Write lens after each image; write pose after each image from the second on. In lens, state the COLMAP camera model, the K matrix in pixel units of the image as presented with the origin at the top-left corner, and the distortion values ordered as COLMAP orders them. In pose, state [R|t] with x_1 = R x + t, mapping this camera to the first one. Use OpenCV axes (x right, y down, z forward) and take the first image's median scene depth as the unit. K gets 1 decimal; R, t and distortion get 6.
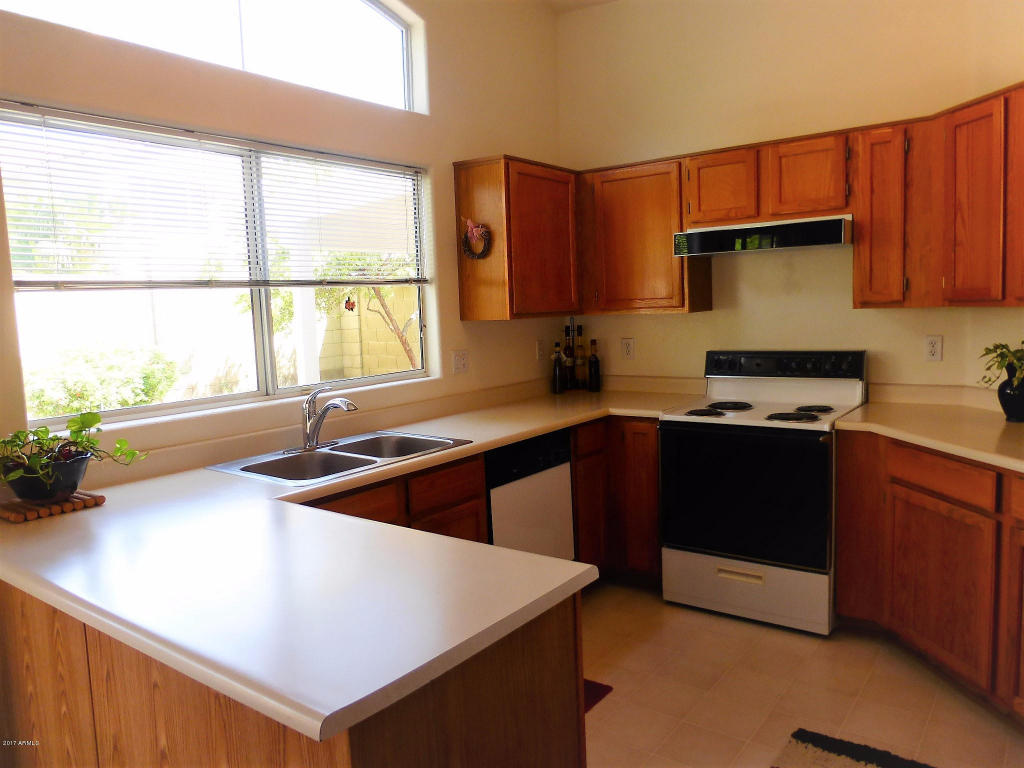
lens RADIAL K [[743.3, 0, 512.0], [0, 743.3, 384.0], [0, 0, 1]] dist [-0.025975, 0.002573]
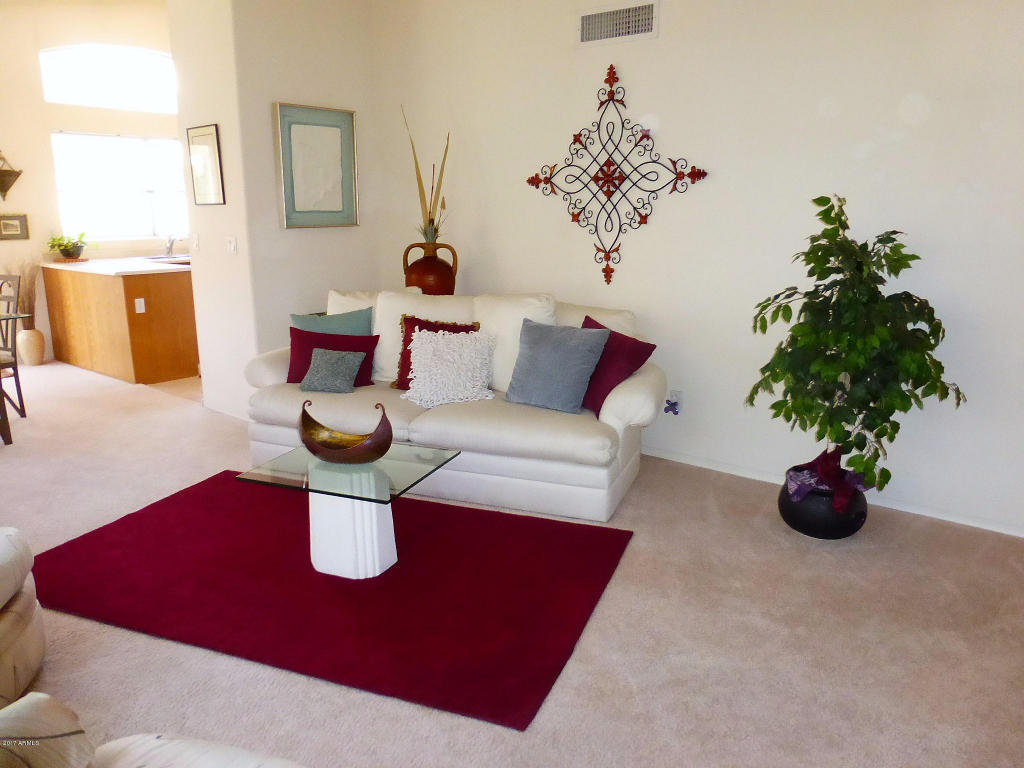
lens RADIAL K [[740.6, 0, 514.6], [0, 740.6, 391.4], [0, 0, 1]] dist [-0.054250, 0.056480]
pose [[0.998258, 0.047616, -0.034842, 0.871038], [-0.042337, 0.989370, 0.139122, 0.121070], [0.041096, -0.137404, 0.989662, -1.306225]]
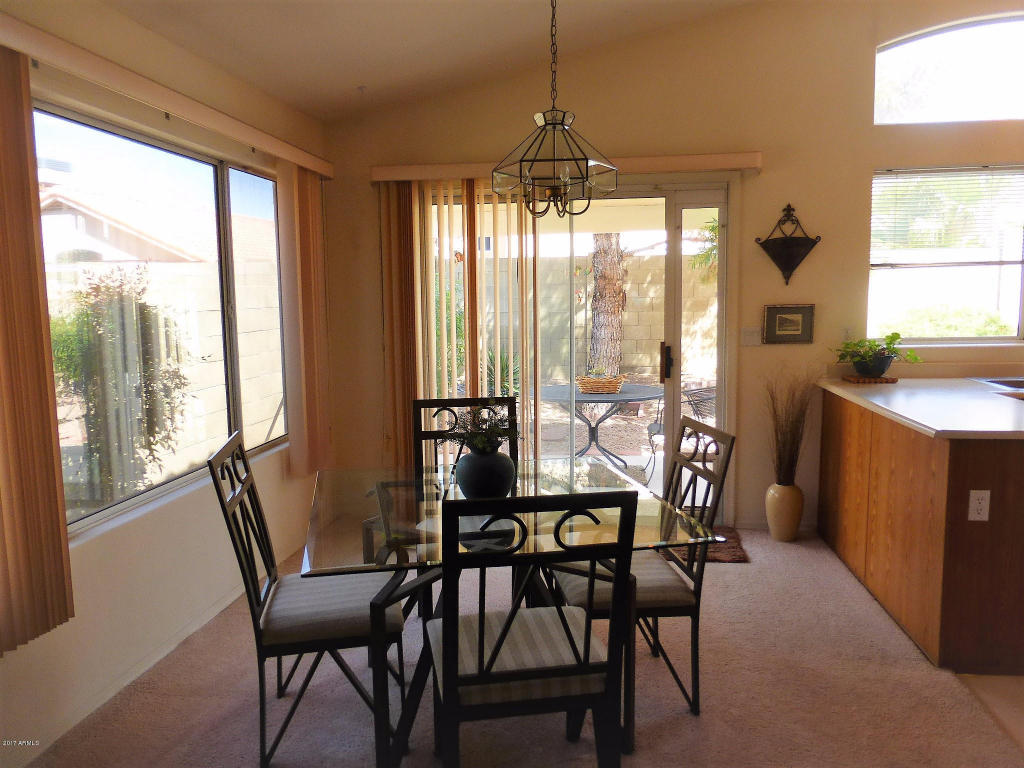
lens RADIAL K [[743.3, 0, 512.0], [0, 743.3, 384.0], [0, 0, 1]] dist [-0.025975, 0.002573]
pose [[0.482067, 0.127778, -0.866767, 0.379916], [-0.091647, 0.991235, 0.095156, 0.046886], [0.871328, 0.033566, 0.489552, -0.490088]]
